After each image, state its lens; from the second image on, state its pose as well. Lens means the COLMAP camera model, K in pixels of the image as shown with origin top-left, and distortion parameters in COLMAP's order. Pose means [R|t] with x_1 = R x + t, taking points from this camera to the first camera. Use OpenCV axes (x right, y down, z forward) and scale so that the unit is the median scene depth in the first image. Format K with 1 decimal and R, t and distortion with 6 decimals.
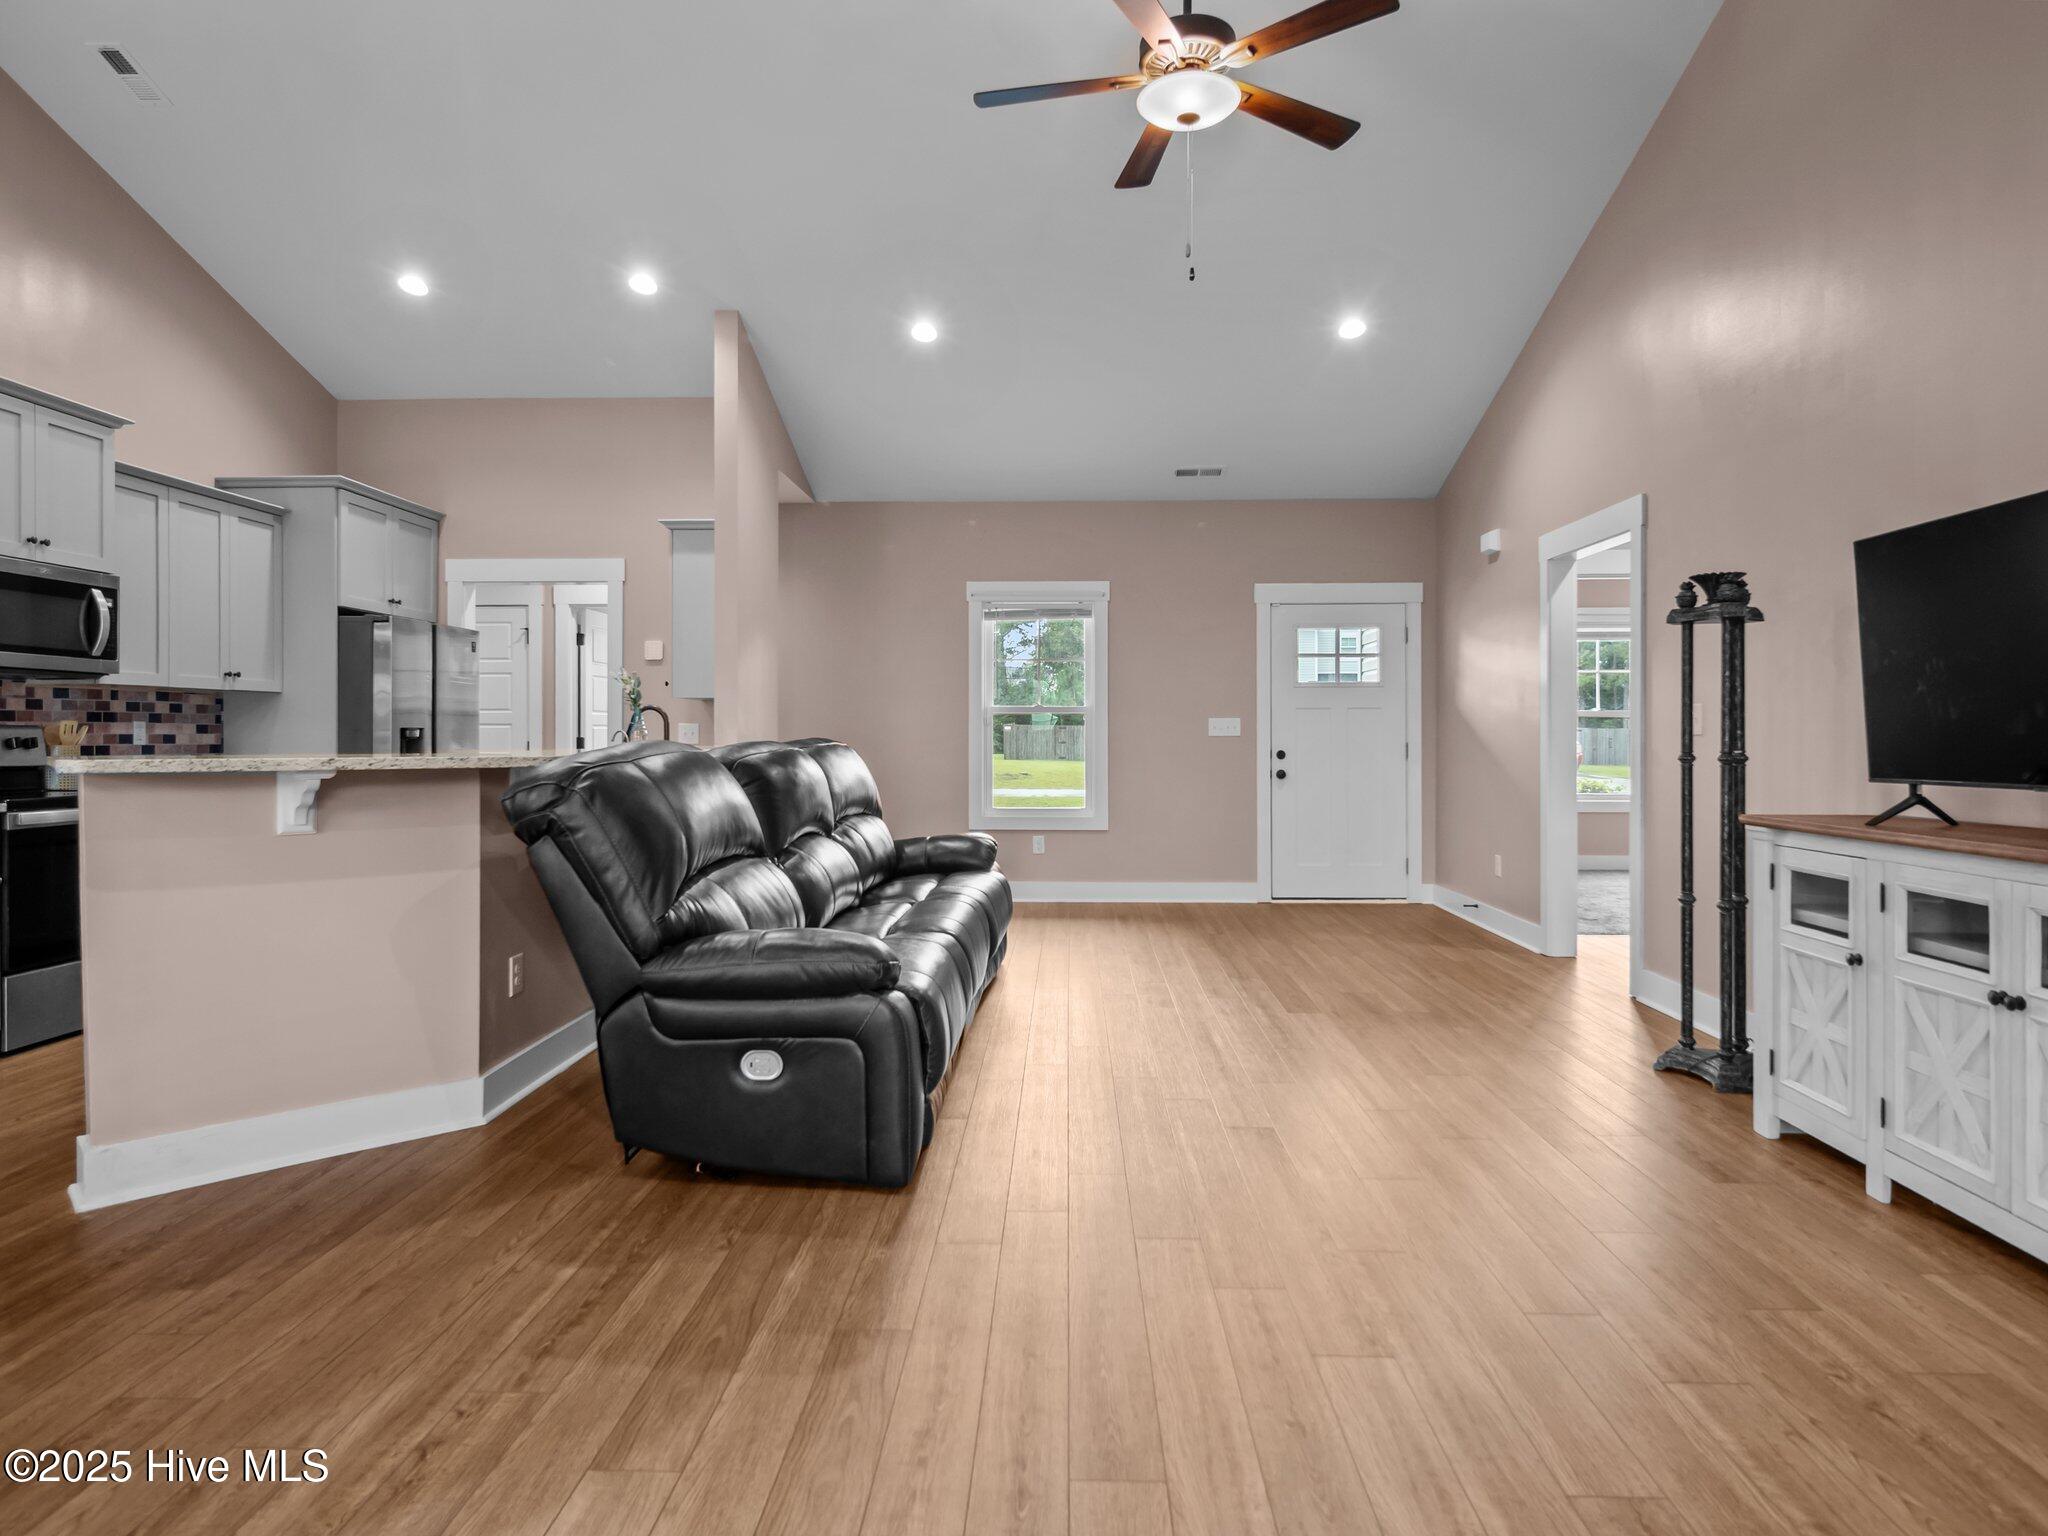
lens RADIAL K [[1163.5, 0, 1022.2], [0, 1163.5, 733.3], [0, 0, 1]] dist [0.003805, -0.001847]
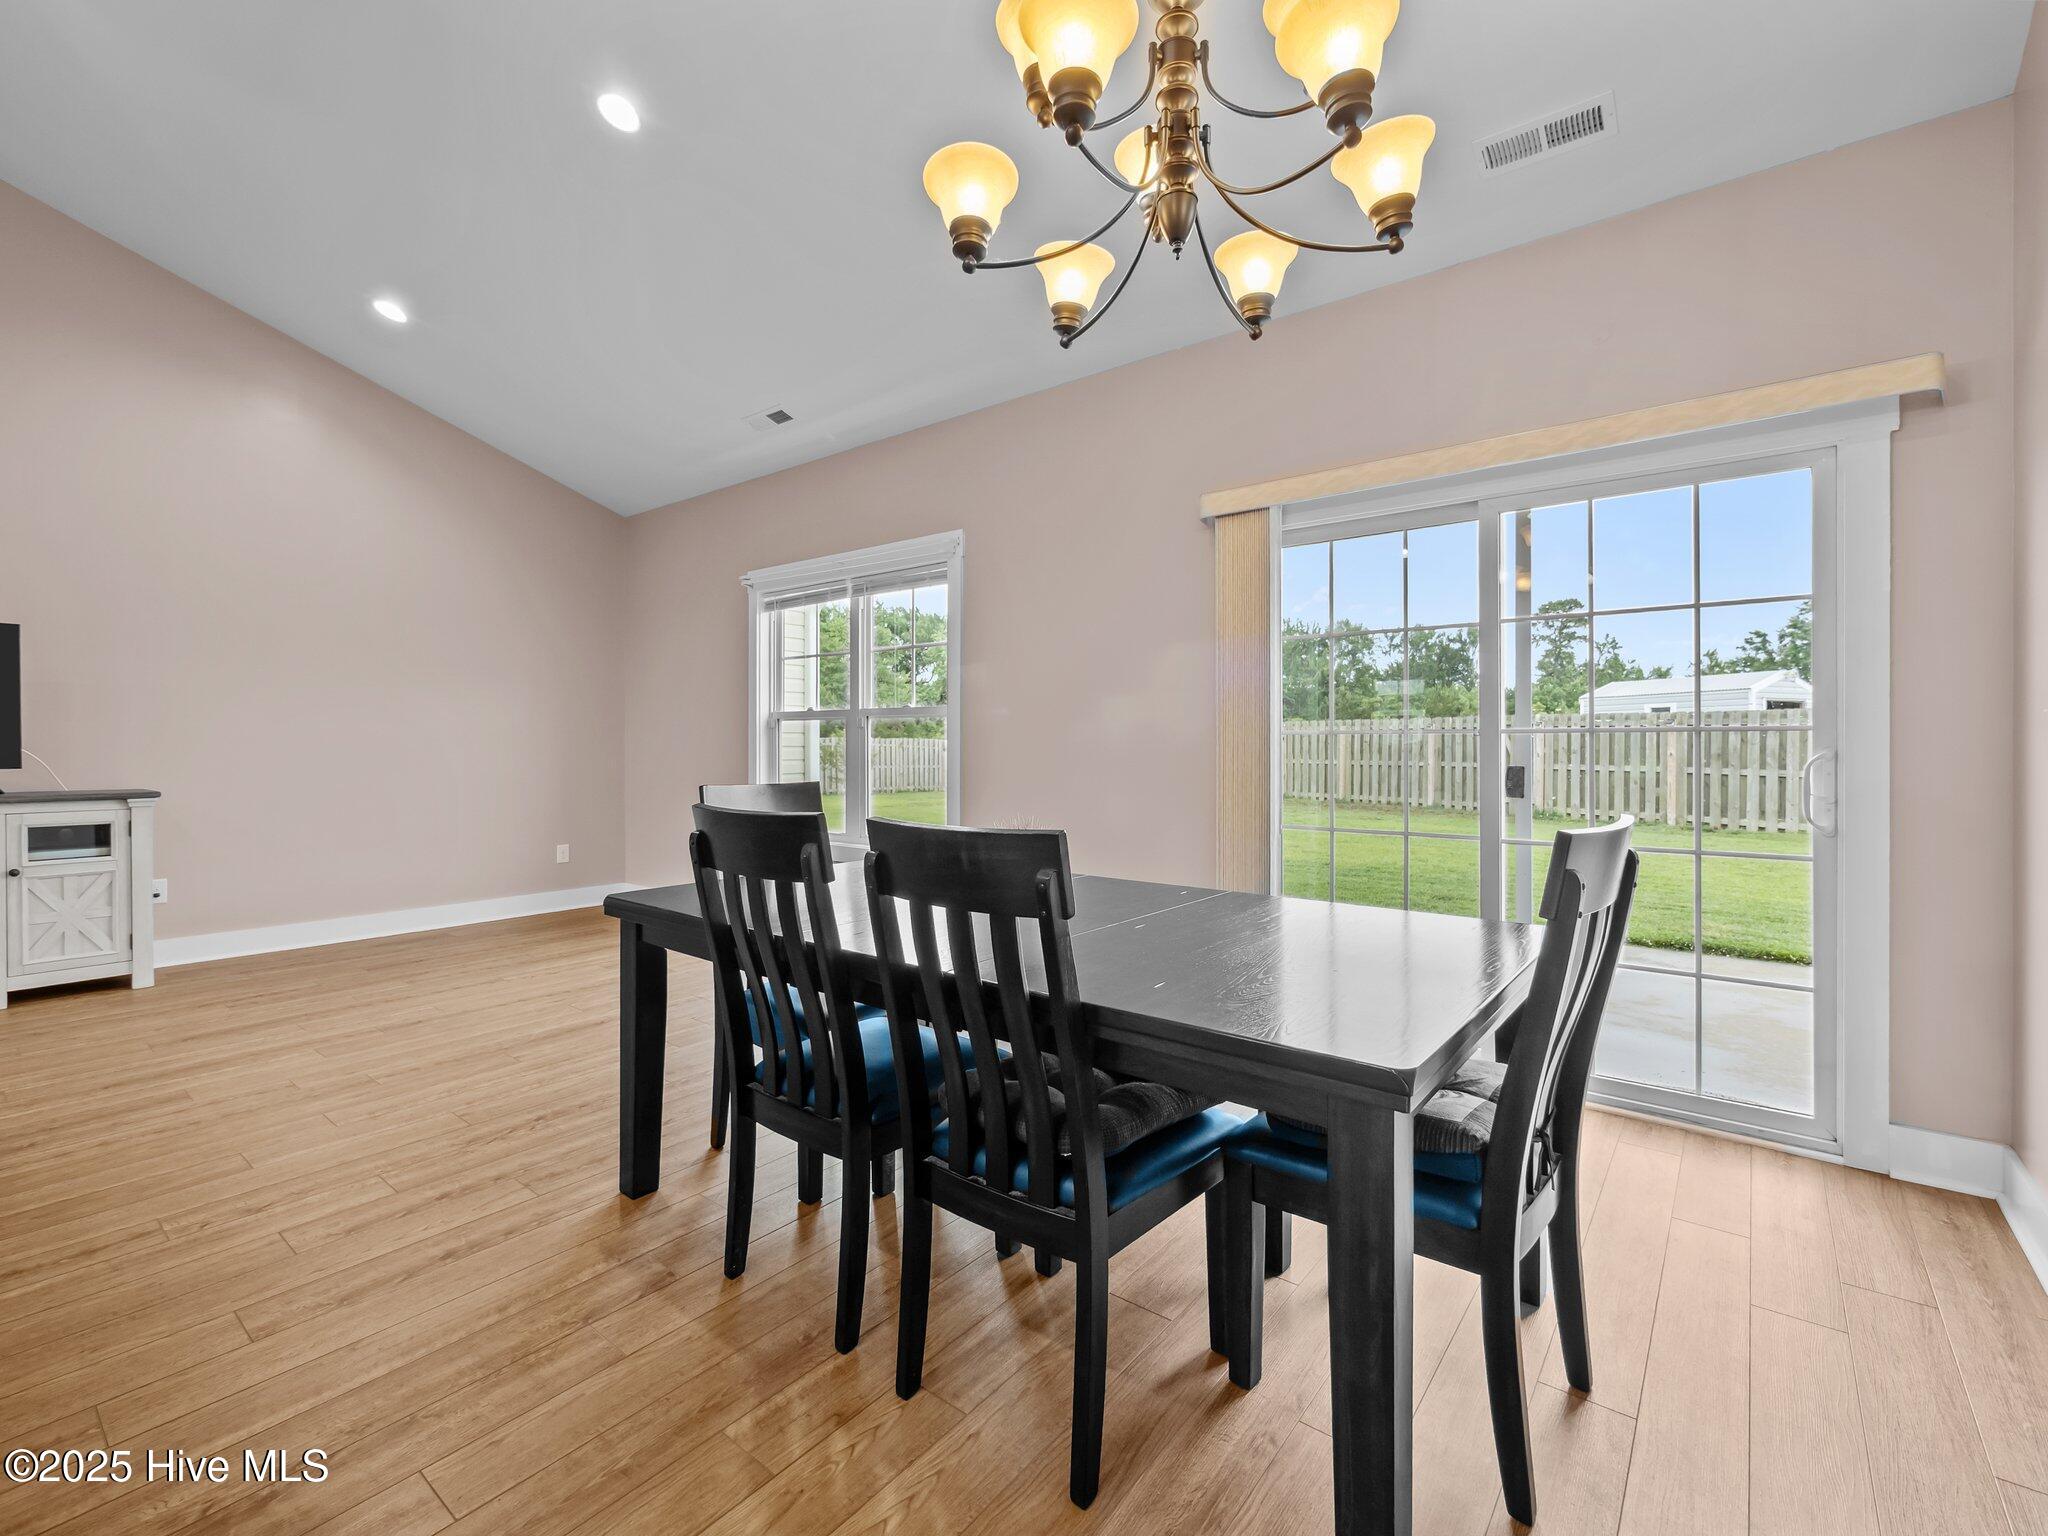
lens RADIAL K [[905.0, 0, 1029.4], [0, 905.0, 745.6], [0, 0, 1]] dist [-0.001590, 0.000482]
pose [[-0.806002, -0.000667, 0.591913, -0.797616], [0.000772, 0.999997, 0.002178, 0.001426], [-0.591913, 0.002212, -0.805999, 0.532609]]
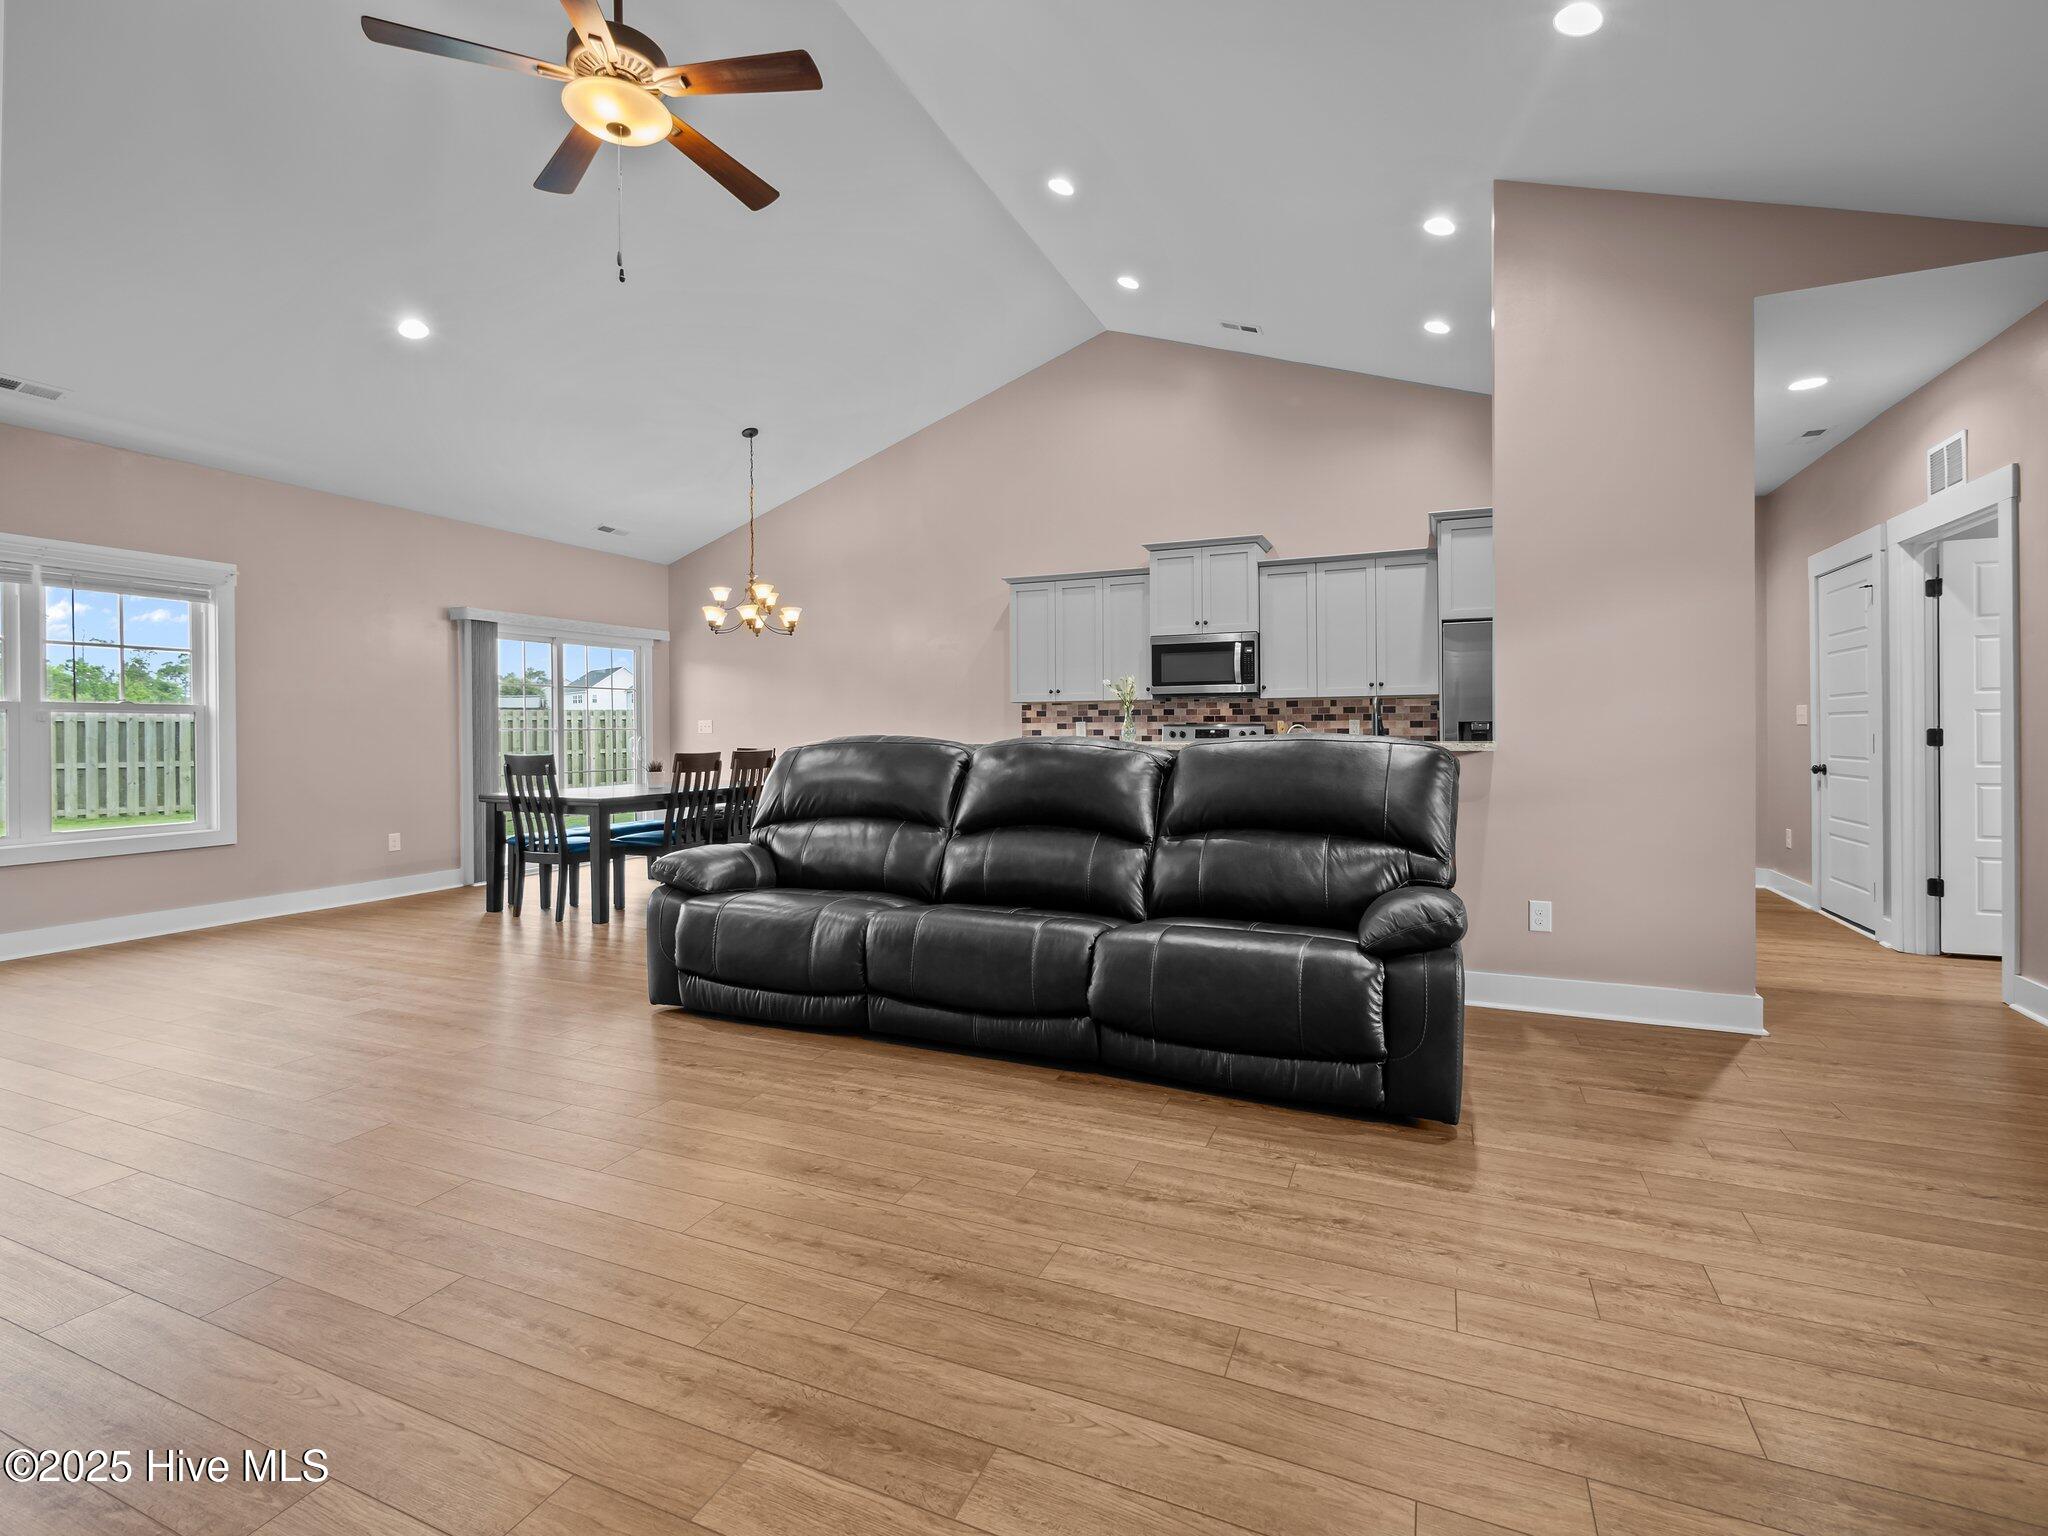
lens RADIAL K [[940.1, 0, 1031.1], [0, 940.1, 725.2], [0, 0, 1]] dist [0.002573, -0.000173]
pose [[-0.358355, -0.004164, -0.933576, 0.581711], [0.007301, 0.999947, -0.007263, 0.002735], [0.933557, -0.009419, -0.358305, 1.211562]]
